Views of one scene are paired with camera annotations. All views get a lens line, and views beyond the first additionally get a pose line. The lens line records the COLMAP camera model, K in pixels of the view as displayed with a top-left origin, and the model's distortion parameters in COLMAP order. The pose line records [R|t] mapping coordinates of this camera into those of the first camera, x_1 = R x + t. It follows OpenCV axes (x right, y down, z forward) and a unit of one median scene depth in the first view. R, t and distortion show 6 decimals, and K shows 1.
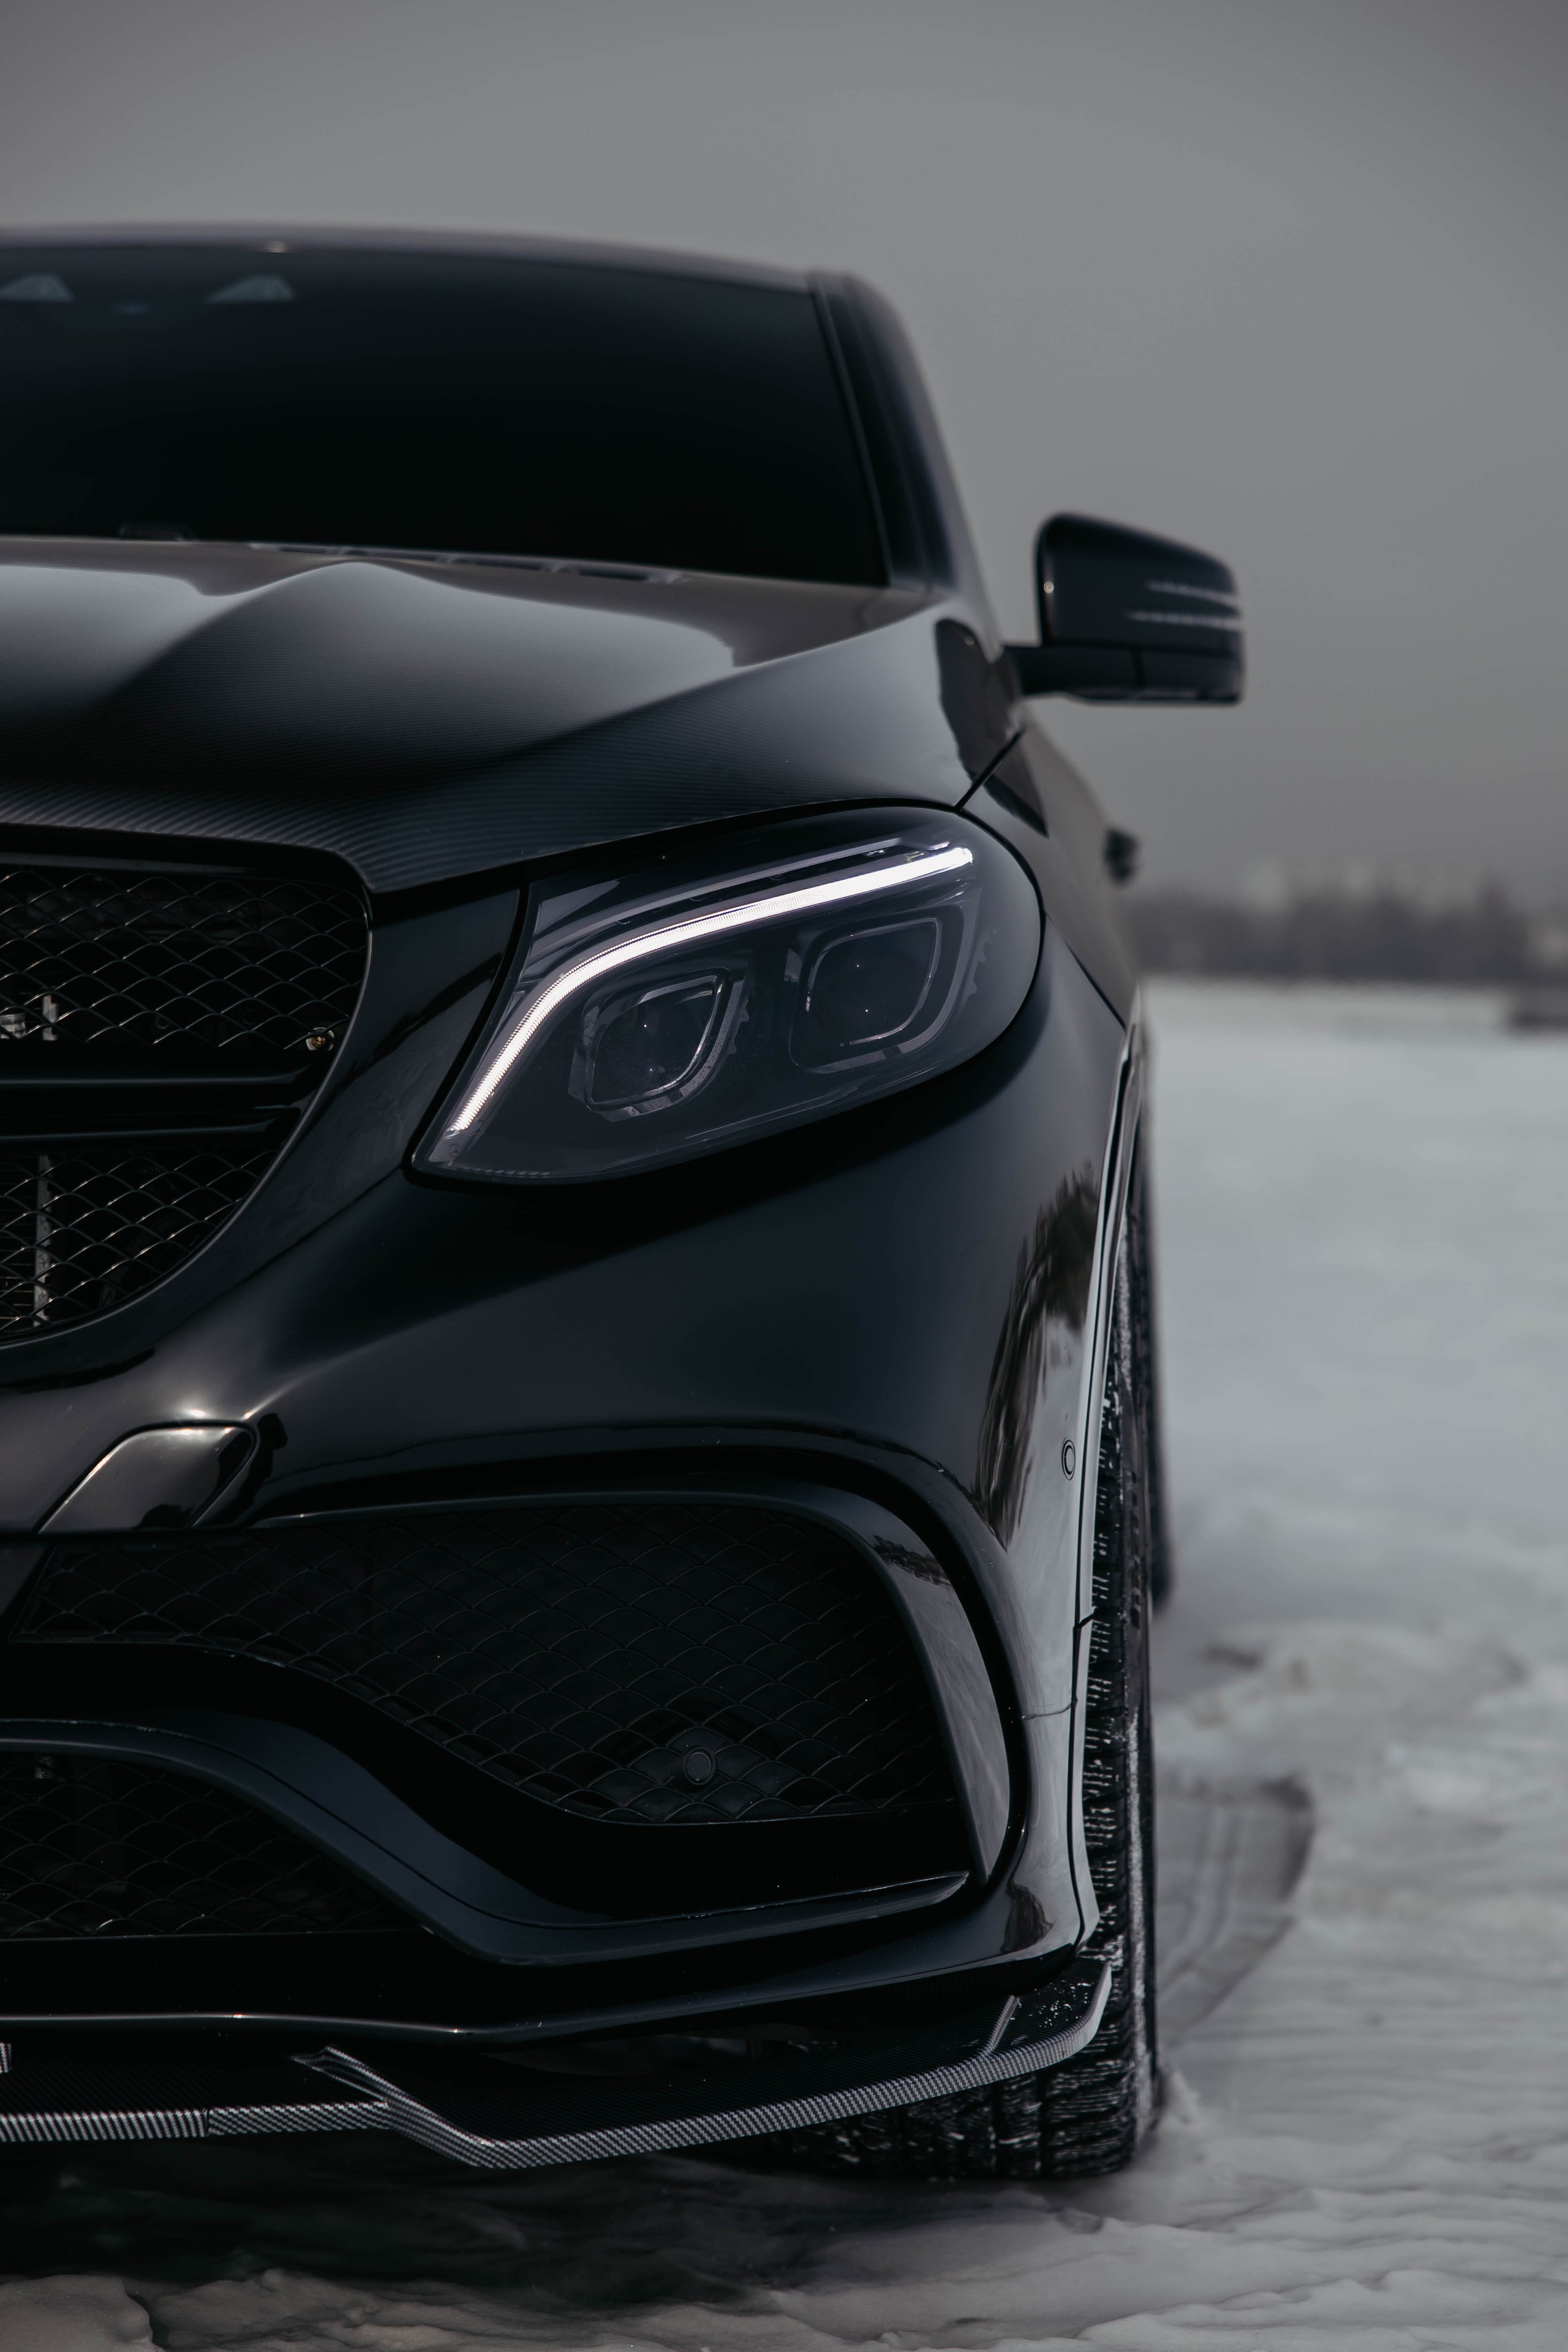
lens RADIAL K [[4538.3, 0, 780.8], [0, 4538.3, 1181.0], [0, 0, 1]] dist [0.012590, 0.000000]
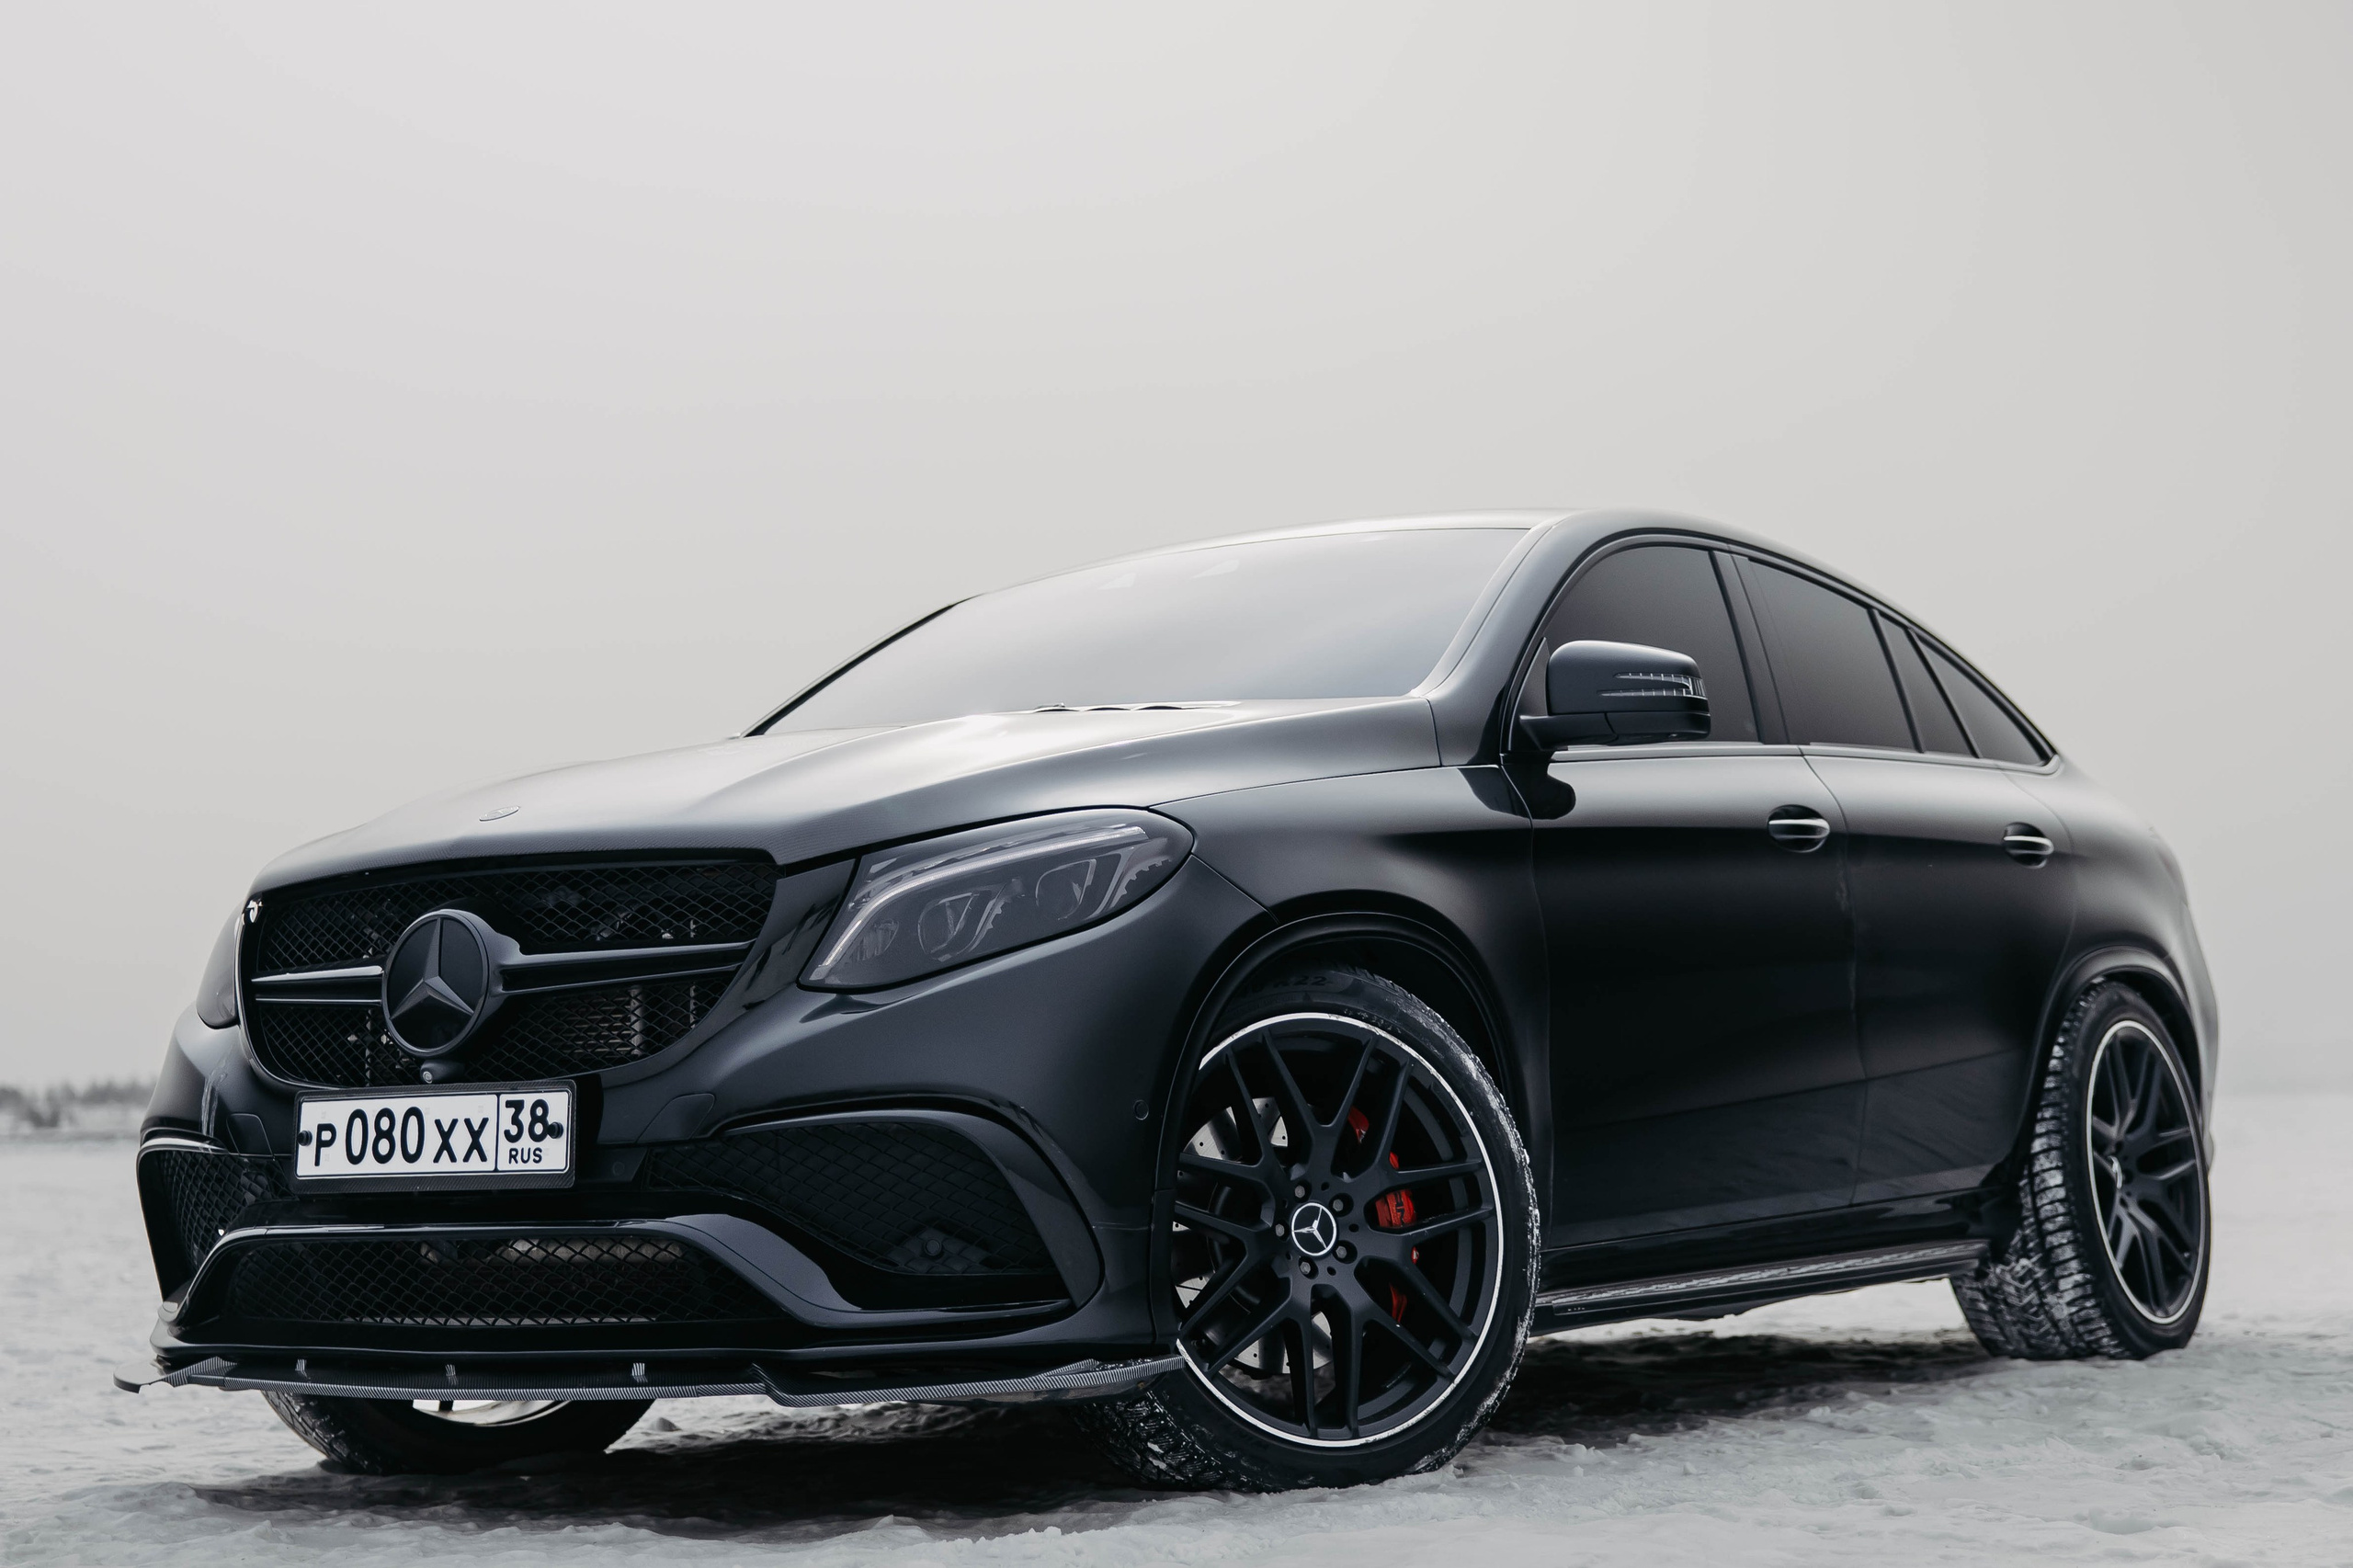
lens RADIAL K [[3885.3, 0, 997.5], [0, 3885.3, 756.6], [0, 0, 1]] dist [0.015340, 0.000000]
pose [[0.846224, -0.097236, -0.523881, 1.007435], [0.027321, 0.989833, -0.139589, 0.155404], [0.532127, 0.103810, 0.840276, -0.588548]]
